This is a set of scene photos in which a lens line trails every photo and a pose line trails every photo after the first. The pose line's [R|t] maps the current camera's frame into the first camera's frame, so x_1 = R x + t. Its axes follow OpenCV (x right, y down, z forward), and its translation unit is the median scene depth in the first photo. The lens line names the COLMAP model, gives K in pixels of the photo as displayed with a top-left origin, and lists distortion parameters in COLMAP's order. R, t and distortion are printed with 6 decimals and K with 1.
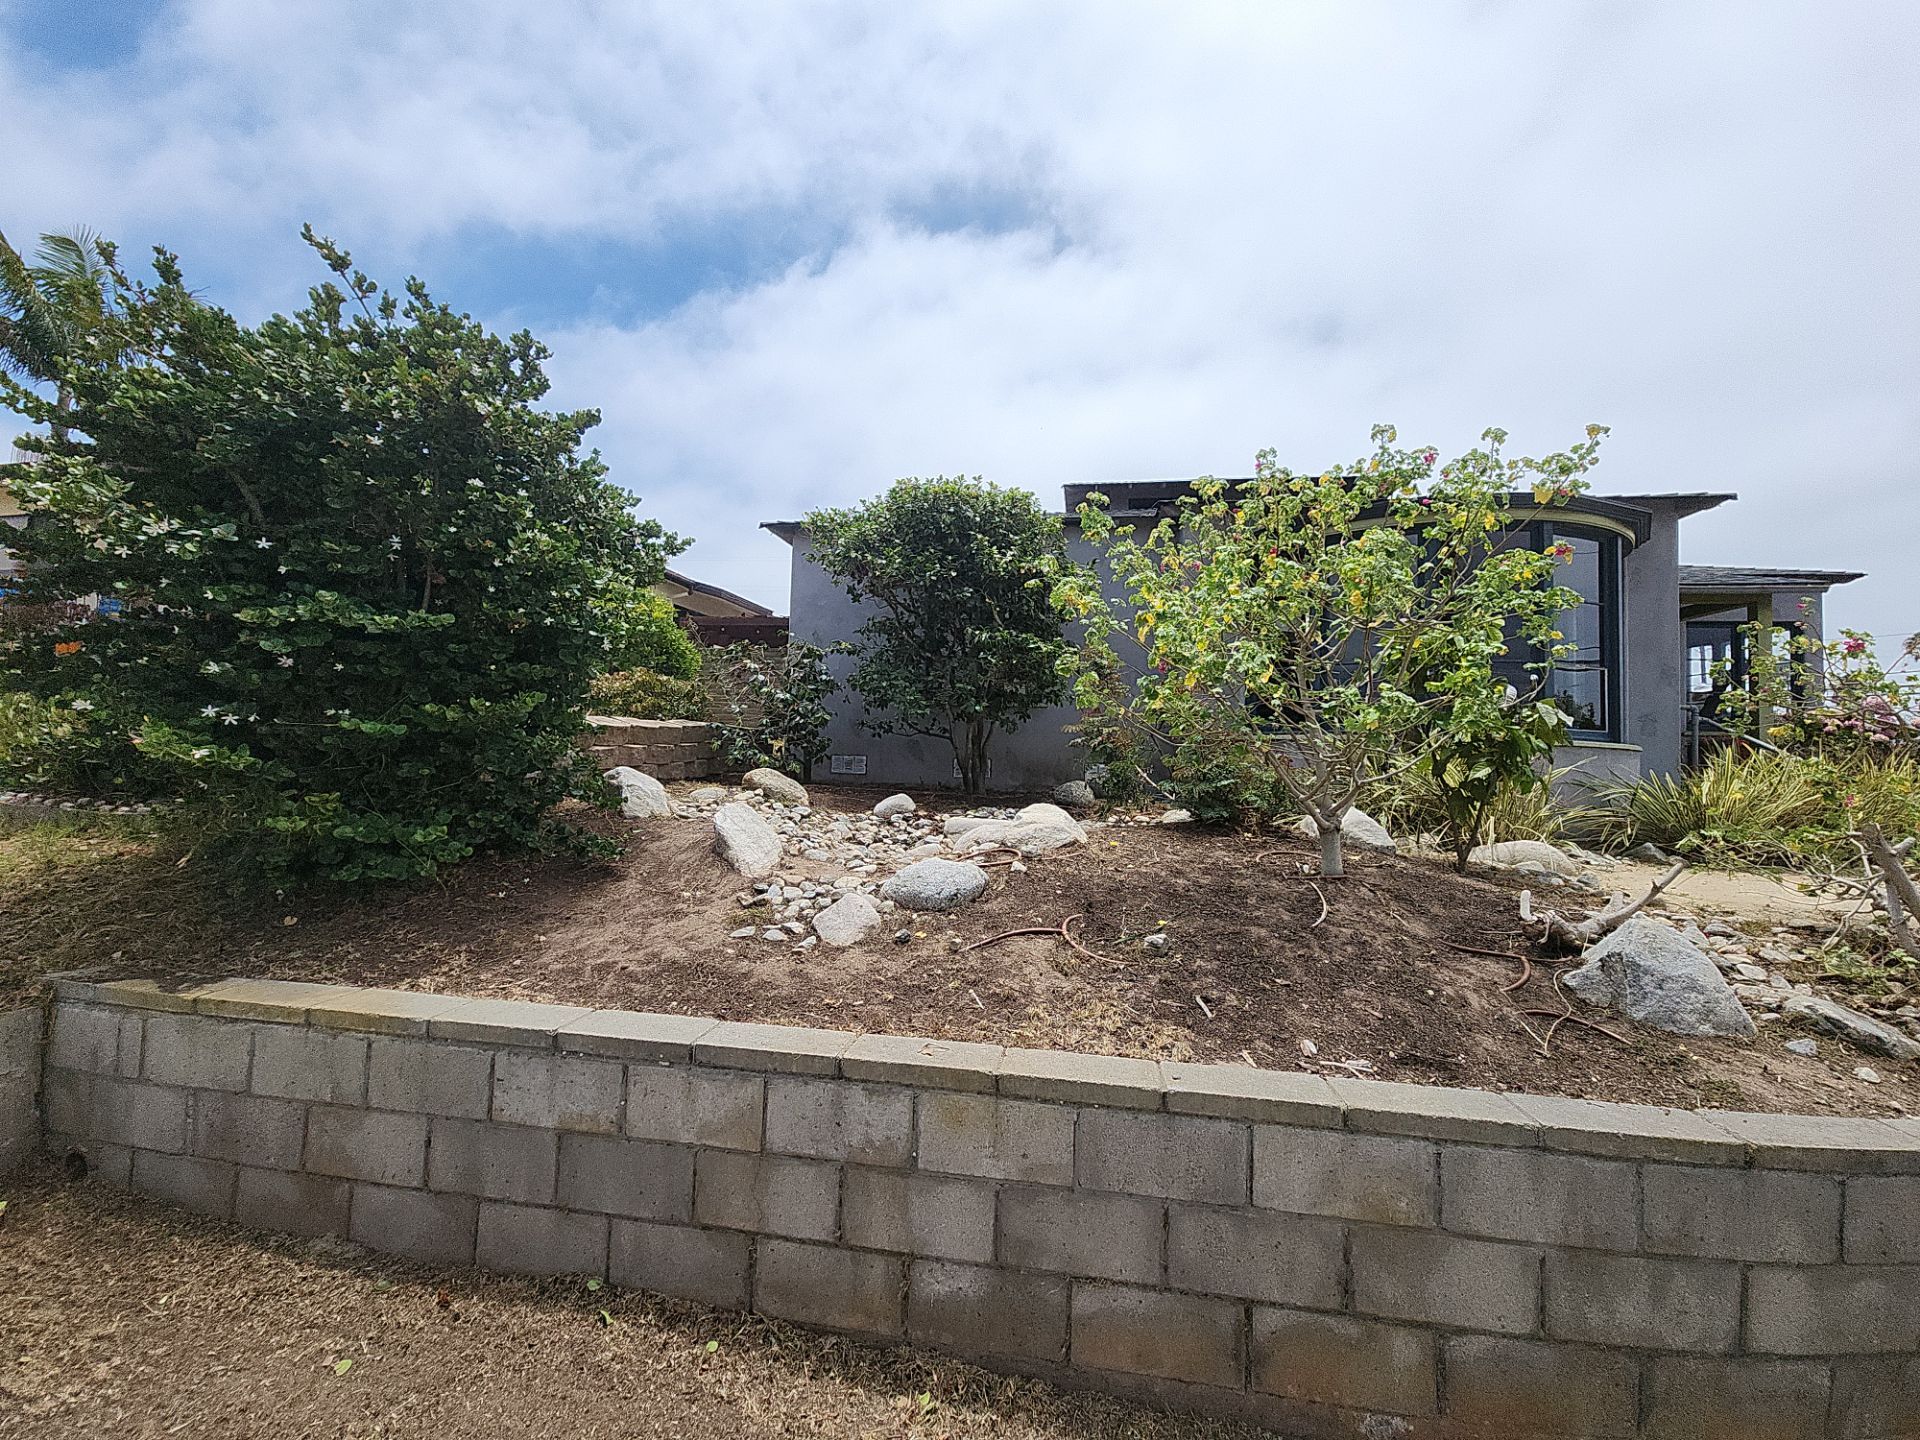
lens RADIAL K [[778.8, 0, 968.7], [0, 778.8, 717.5], [0, 0, 1]] dist [0.022066, -0.017258]
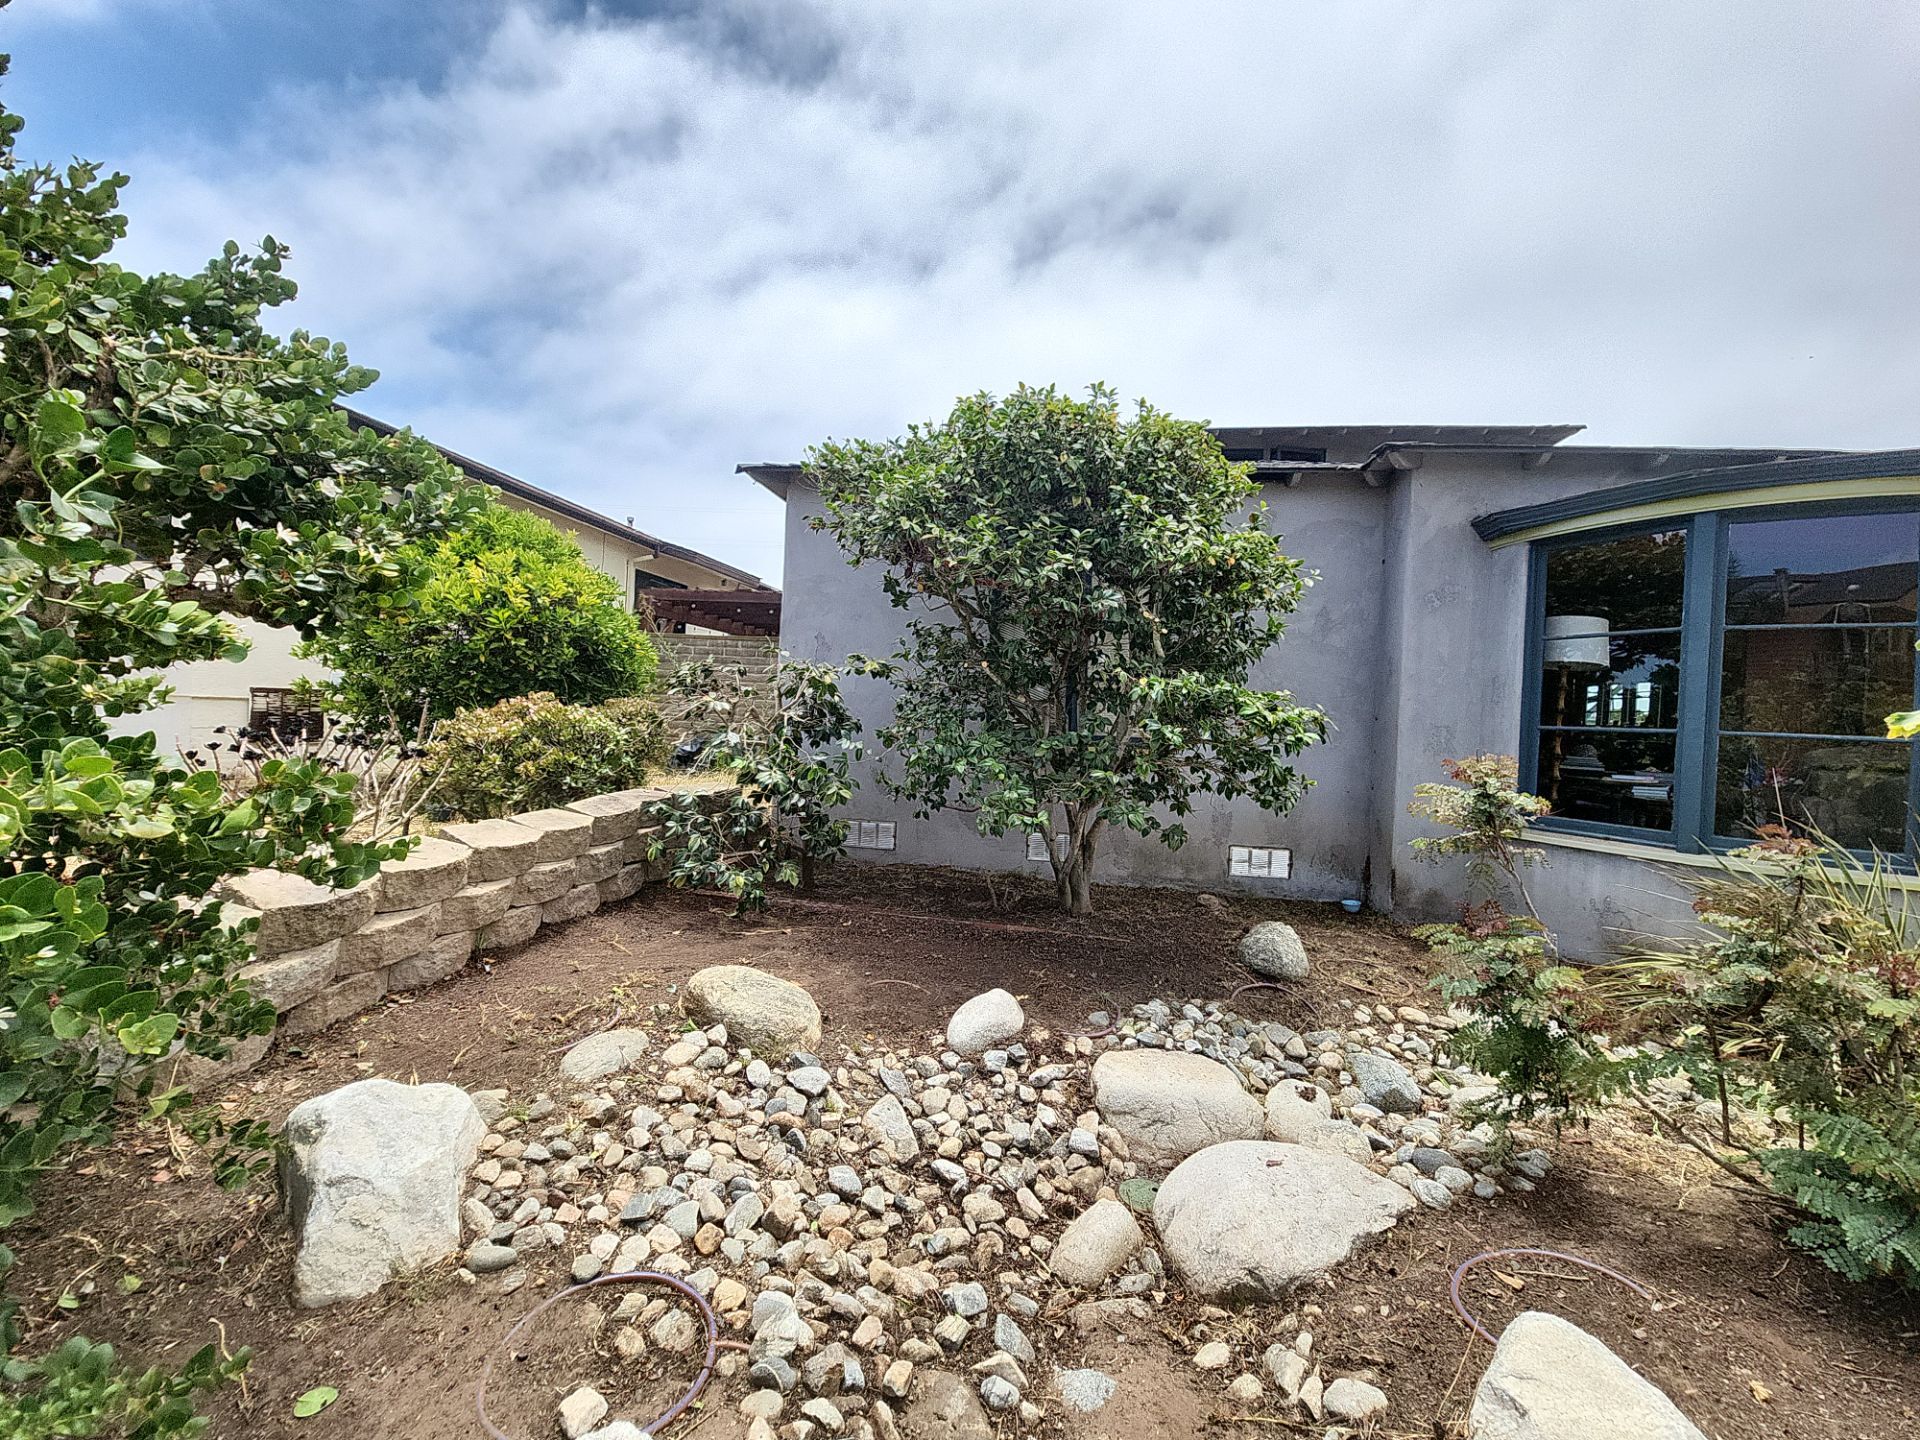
lens RADIAL K [[778.8, 0, 968.7], [0, 778.8, 717.5], [0, 0, 1]] dist [0.022066, -0.017258]
pose [[0.999712, 0.018469, 0.015346, -0.104602], [-0.019260, 0.998403, 0.053108, -0.101605], [-0.014340, -0.053388, 0.998471, 0.438194]]
